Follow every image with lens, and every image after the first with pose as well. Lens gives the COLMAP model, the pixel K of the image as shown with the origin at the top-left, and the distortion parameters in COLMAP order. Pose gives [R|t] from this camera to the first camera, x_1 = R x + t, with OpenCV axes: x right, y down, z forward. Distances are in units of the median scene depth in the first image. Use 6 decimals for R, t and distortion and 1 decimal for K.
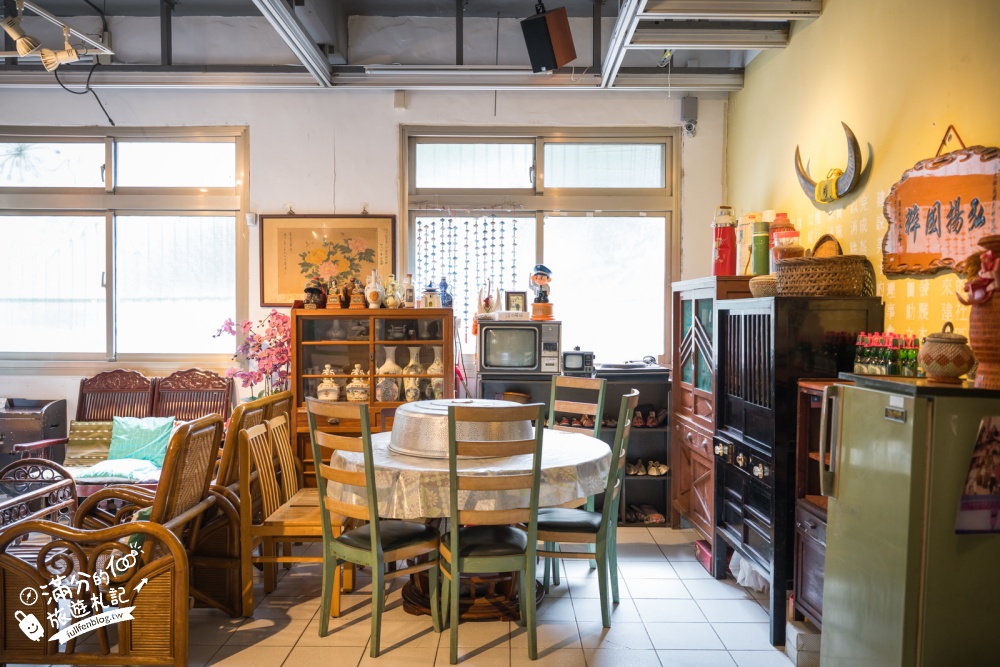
lens RADIAL K [[812.6, 0, 506.7], [0, 812.6, 335.8], [0, 0, 1]] dist [0.004324, -0.010785]
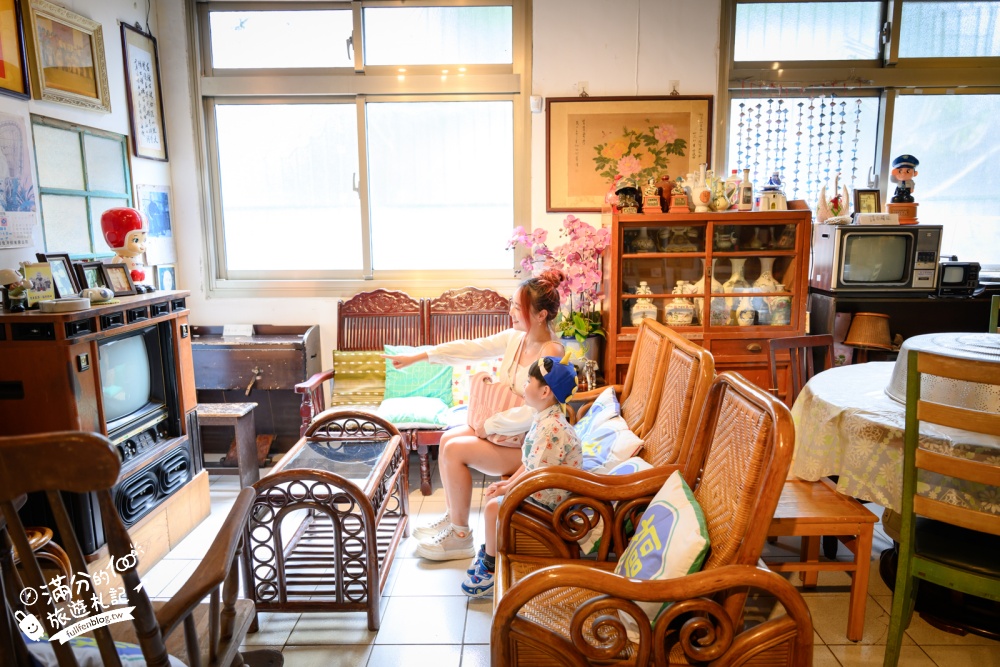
lens RADIAL K [[674.2, 0, 502.7], [0, 674.2, 339.3], [0, 0, 1]] dist [0.004289, -0.007463]
pose [[0.999814, -0.009436, -0.016809, -0.338123], [0.011610, 0.990873, 0.134296, -0.000155], [0.015388, -0.134466, 0.990799, 0.295720]]
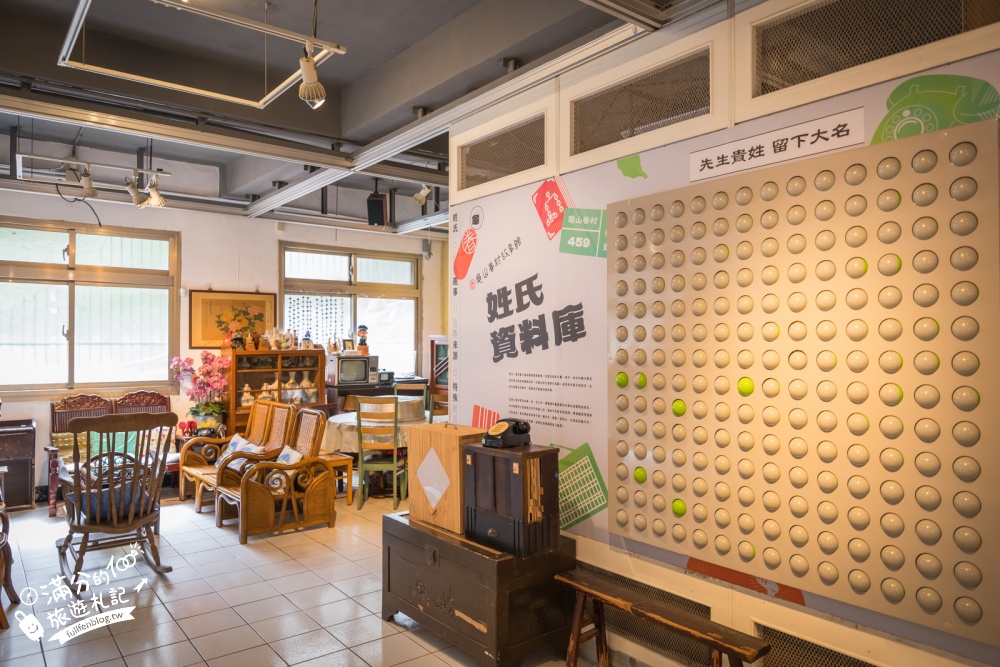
lens RADIAL K [[674.2, 0, 501.9], [0, 674.2, 337.1], [0, 0, 1]] dist [0.004289, -0.007463]
pose [[0.784012, 0.002188, 0.620742, -0.633123], [0.020111, 0.999379, -0.028924, -0.009093], [-0.620420, 0.035160, 0.783481, -0.369883]]
